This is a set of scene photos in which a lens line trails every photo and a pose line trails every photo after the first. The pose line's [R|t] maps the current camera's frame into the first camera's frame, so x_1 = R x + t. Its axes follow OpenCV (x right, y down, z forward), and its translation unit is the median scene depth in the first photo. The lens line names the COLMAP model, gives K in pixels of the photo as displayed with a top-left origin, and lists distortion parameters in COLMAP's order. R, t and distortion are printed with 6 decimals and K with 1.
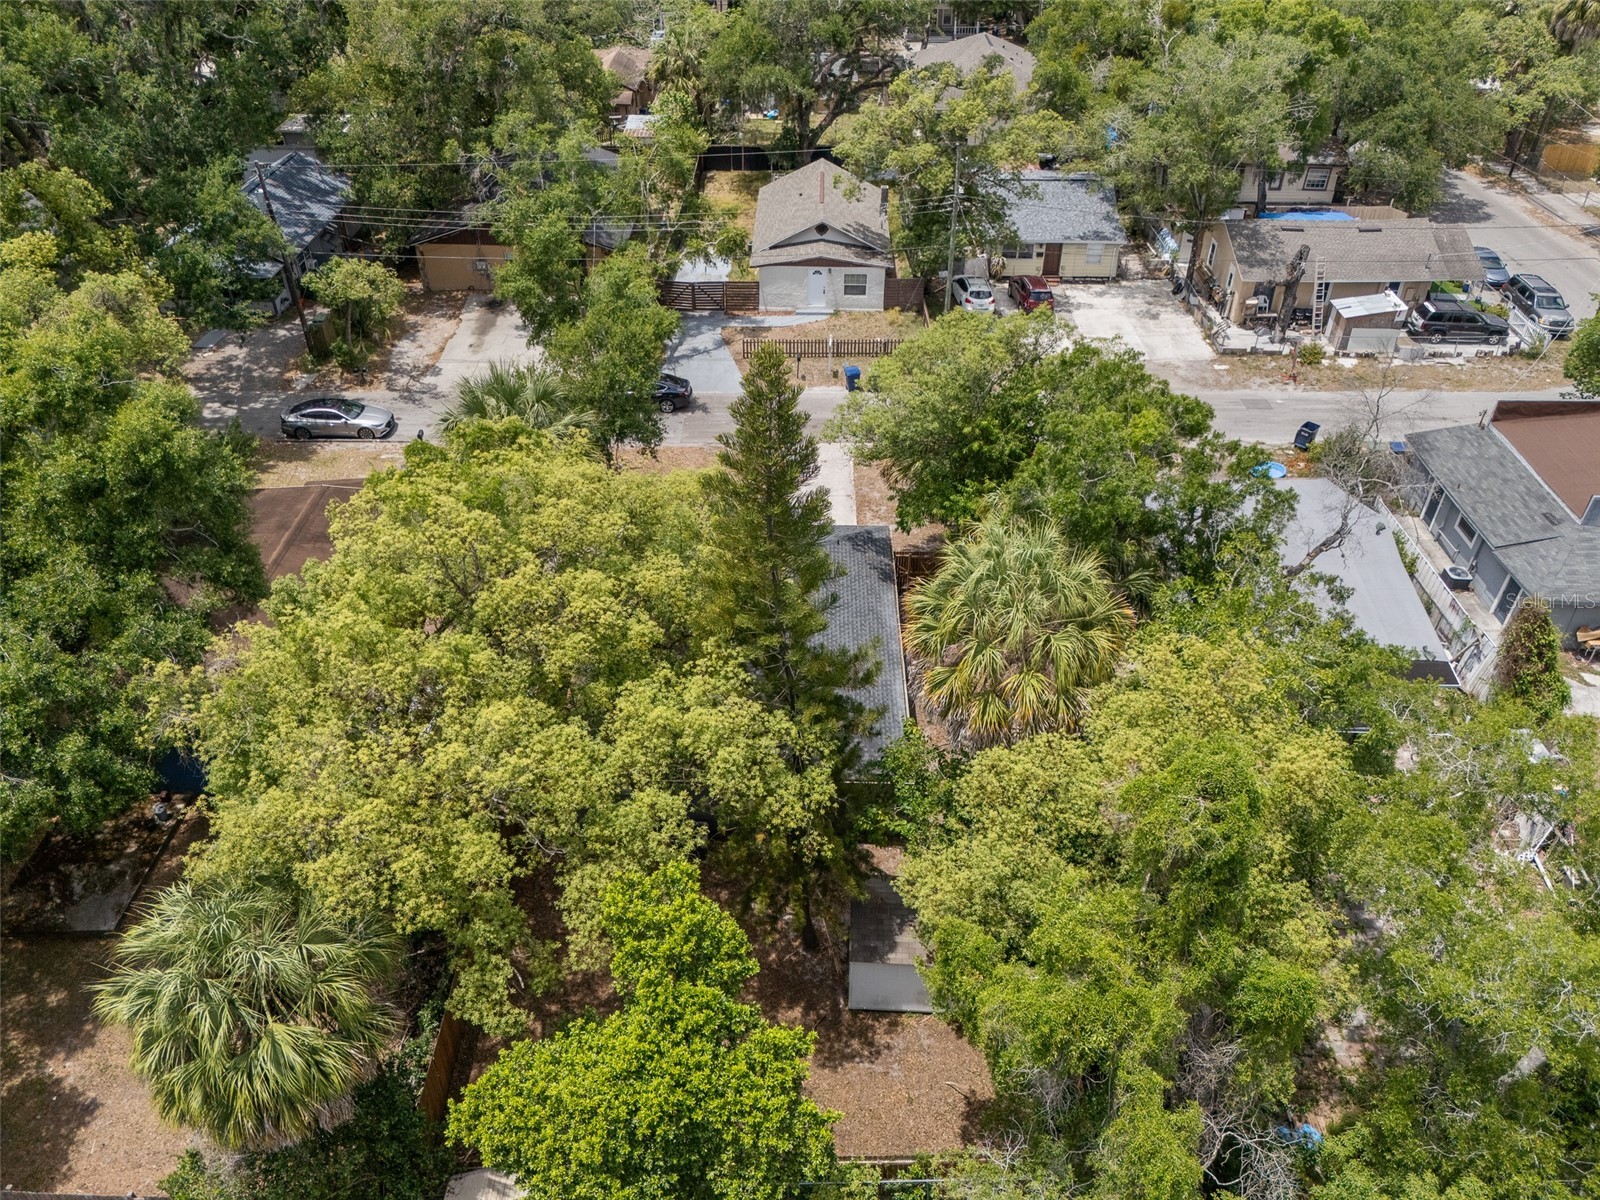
lens RADIAL K [[1119.9, 0, 800.0], [0, 1119.9, 600.0], [0, 0, 1]] dist [0.068369, 0.001142]
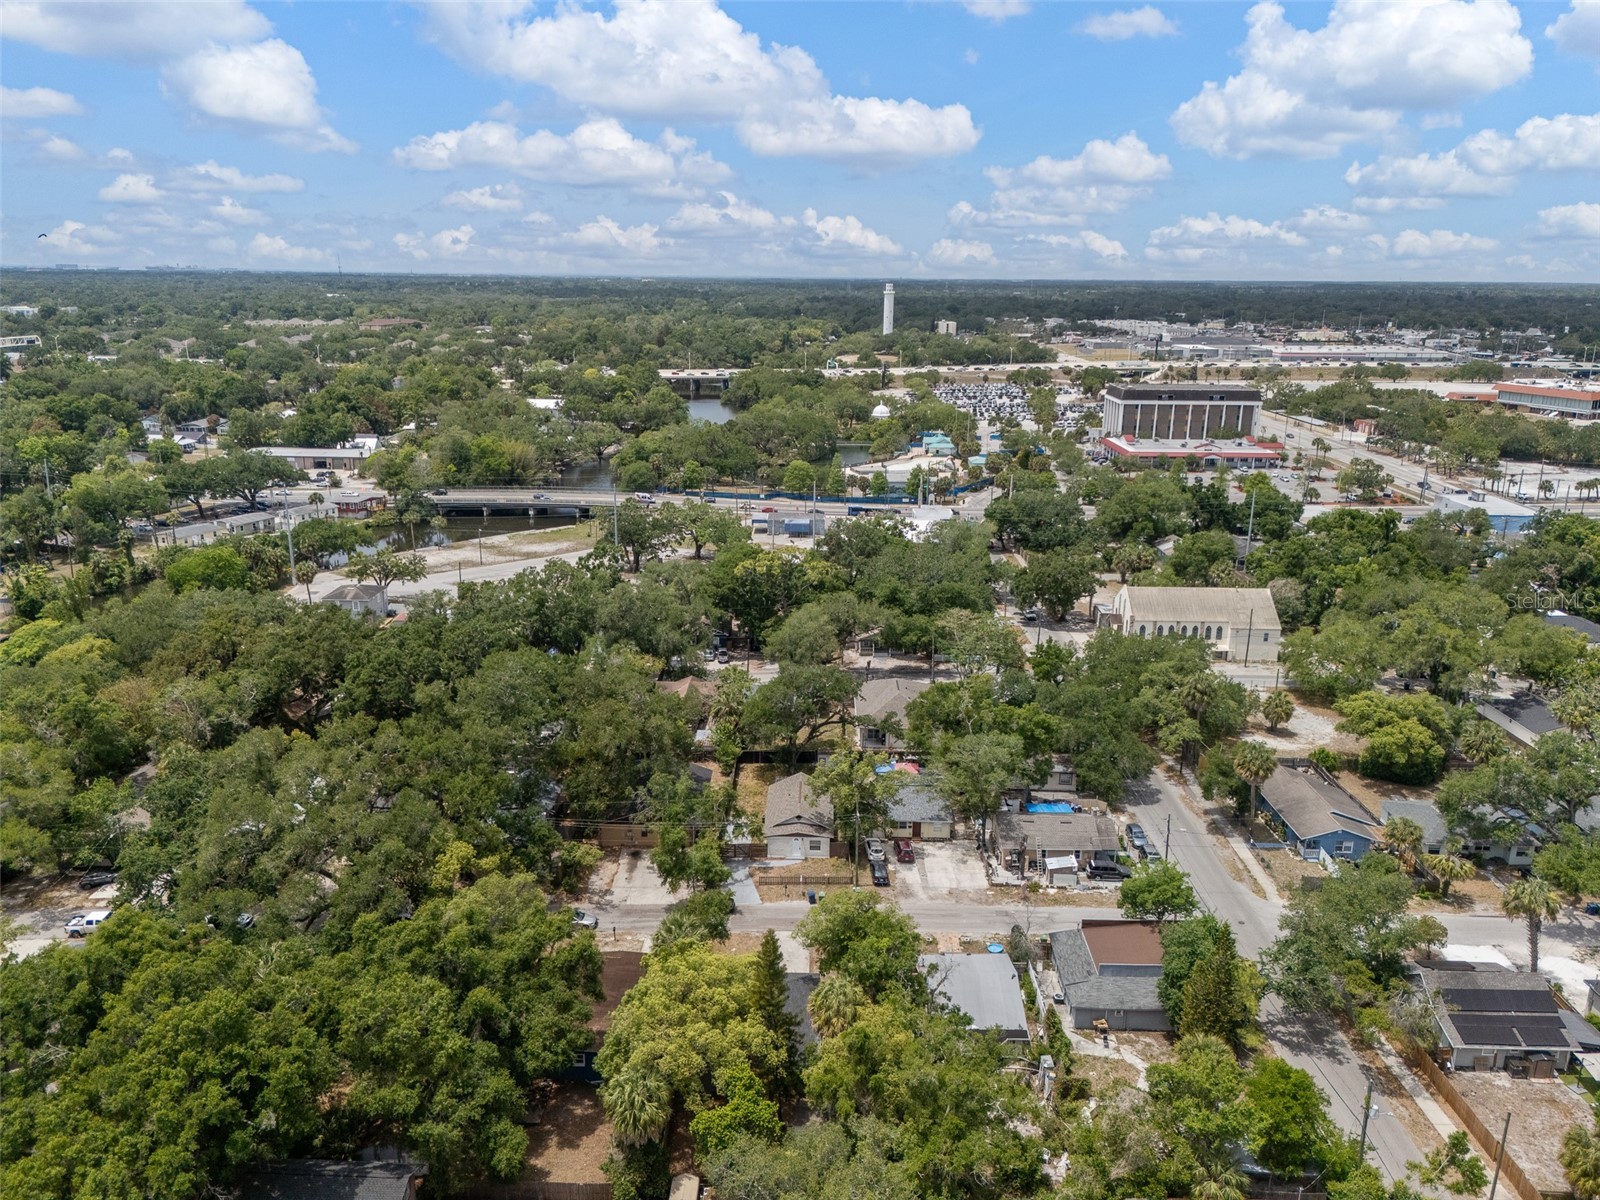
lens RADIAL K [[1141.7, 0, 800.0], [0, 1141.7, 600.0], [0, 0, 1]] dist [0.102851, -0.209489]
pose [[0.999973, 0.002308, -0.006986, 0.037314], [-0.004695, 0.931273, -0.364291, 0.063775], [0.005665, 0.364314, 0.931259, -1.146693]]
